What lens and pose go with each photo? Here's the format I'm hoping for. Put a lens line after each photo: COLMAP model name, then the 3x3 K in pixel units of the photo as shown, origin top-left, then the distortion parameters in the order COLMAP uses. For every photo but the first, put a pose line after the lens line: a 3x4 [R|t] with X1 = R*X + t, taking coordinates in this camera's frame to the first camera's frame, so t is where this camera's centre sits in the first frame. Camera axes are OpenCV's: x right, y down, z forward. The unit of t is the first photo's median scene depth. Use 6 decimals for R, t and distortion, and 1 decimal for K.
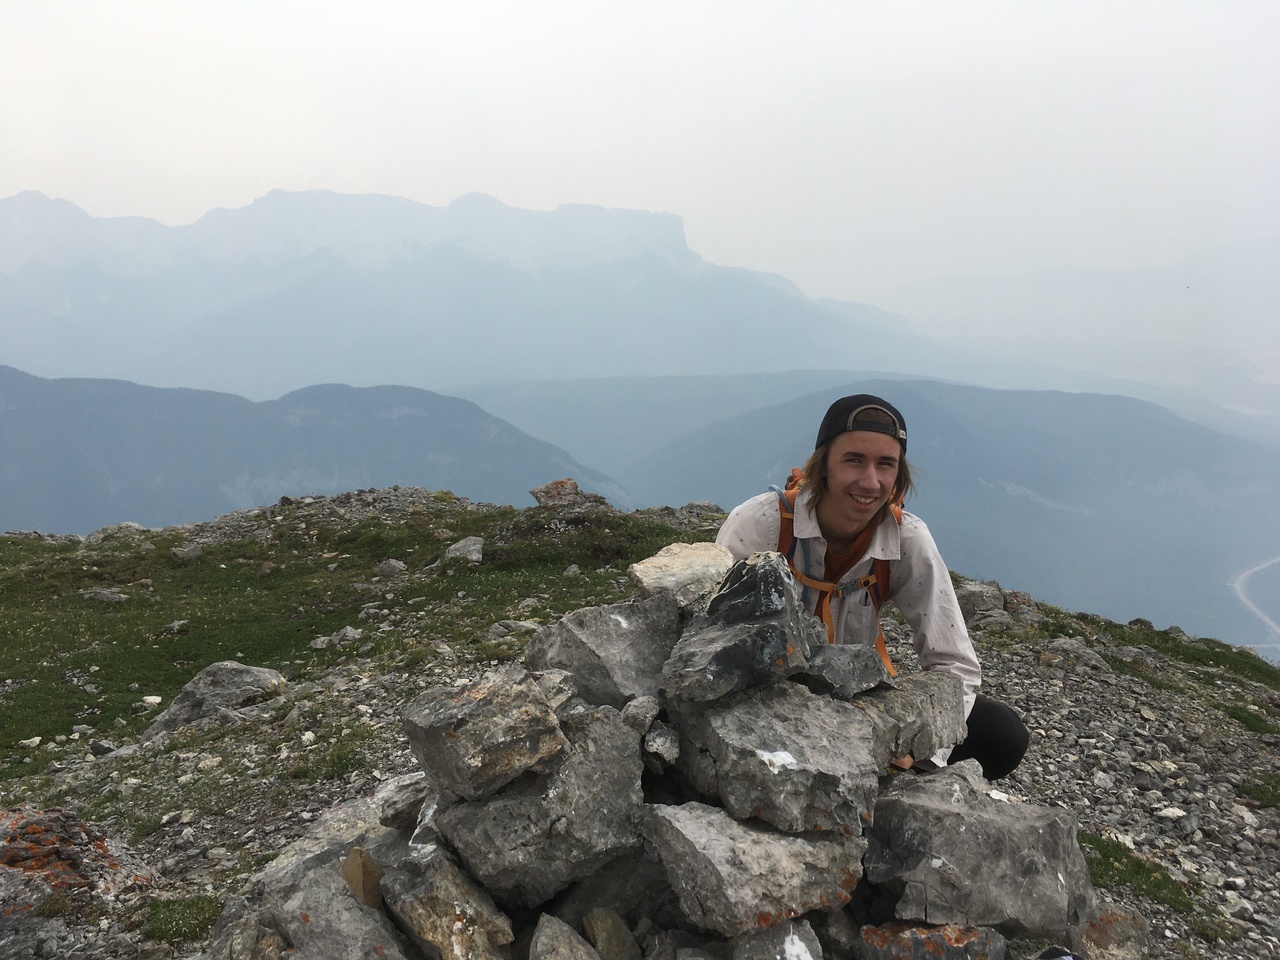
lens RADIAL K [[1095.9, 0, 640.4], [0, 1095.9, 482.9], [0, 0, 1]] dist [0.041176, -0.058122]
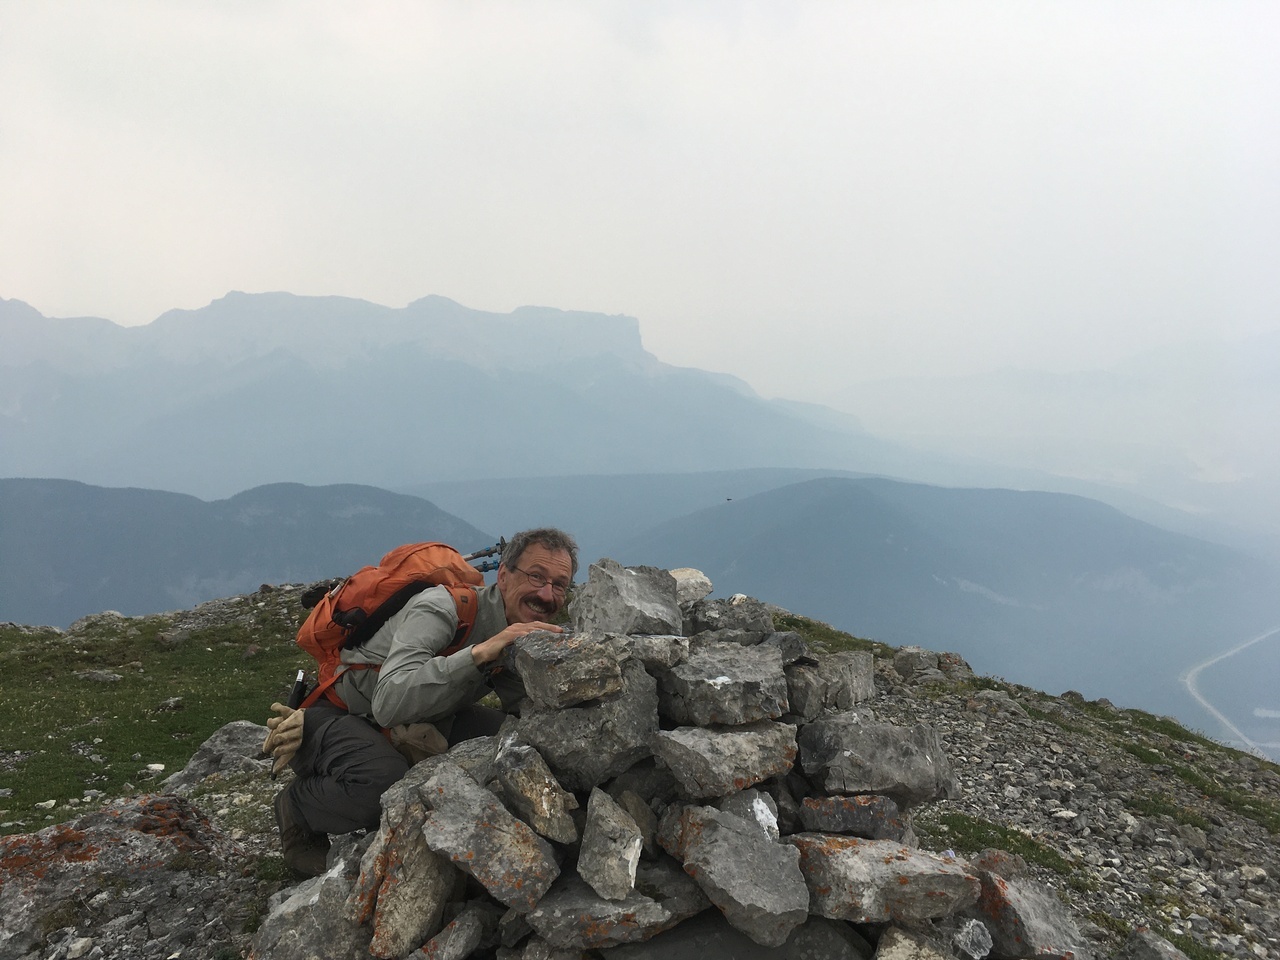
lens RADIAL K [[1095.9, 0, 645.3], [0, 1095.9, 467.9], [0, 0, 1]] dist [0.041176, -0.058122]
pose [[0.999014, -0.001218, 0.044376, -0.013337], [0.005777, 0.994690, -0.102750, 0.016628], [-0.044015, 0.102905, 0.993717, -0.088775]]
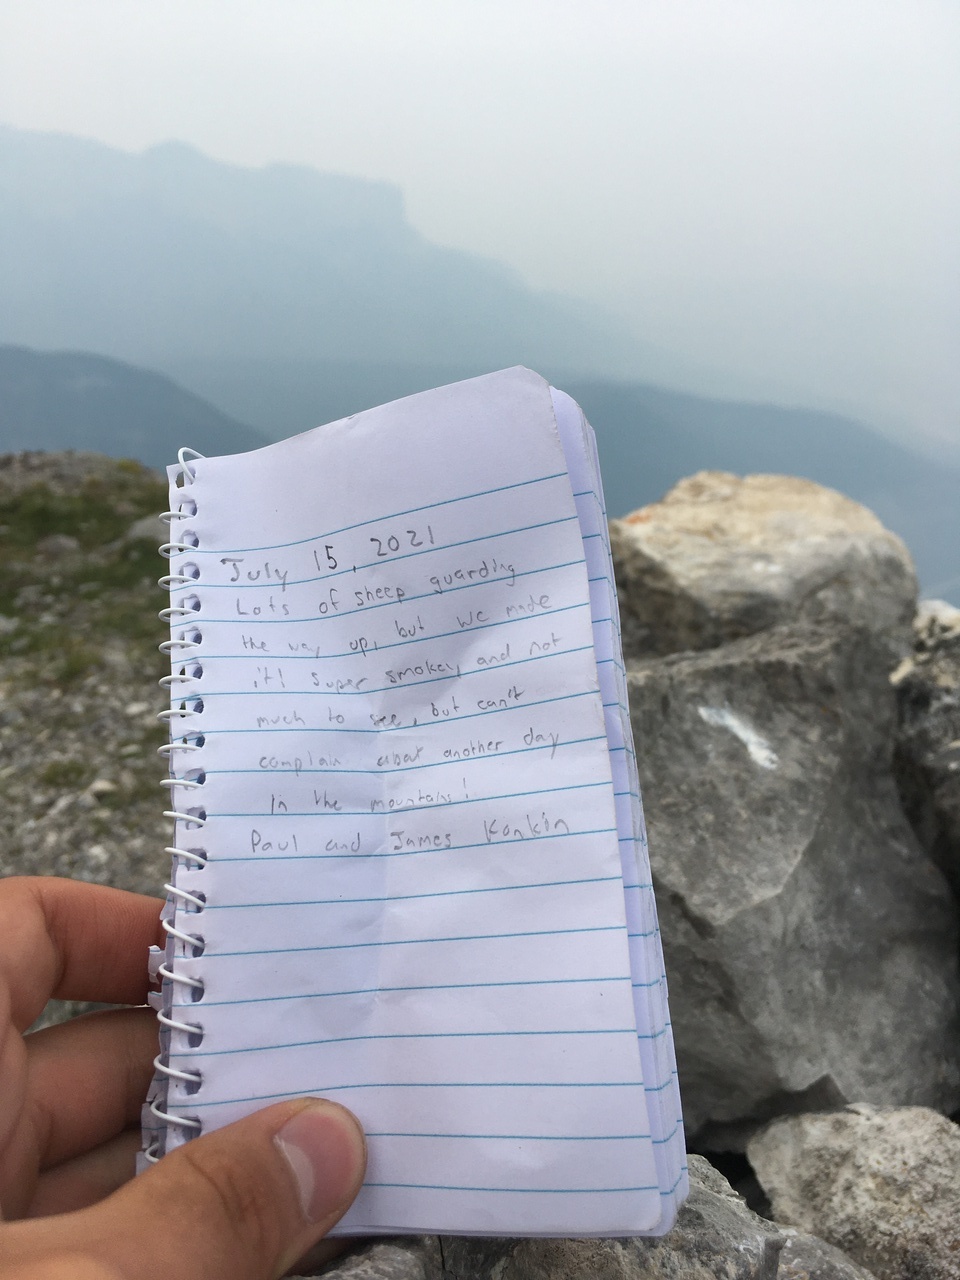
lens RADIAL K [[1095.9, 0, 476.0], [0, 1095.9, 637.8], [0, 0, 1]] dist [0.041176, -0.058122]
pose [[0.991358, 0.037776, 0.125627, -0.087443], [-0.055196, 0.988863, 0.138216, 0.064378], [-0.119007, -0.143956, 0.982402, 0.658493]]
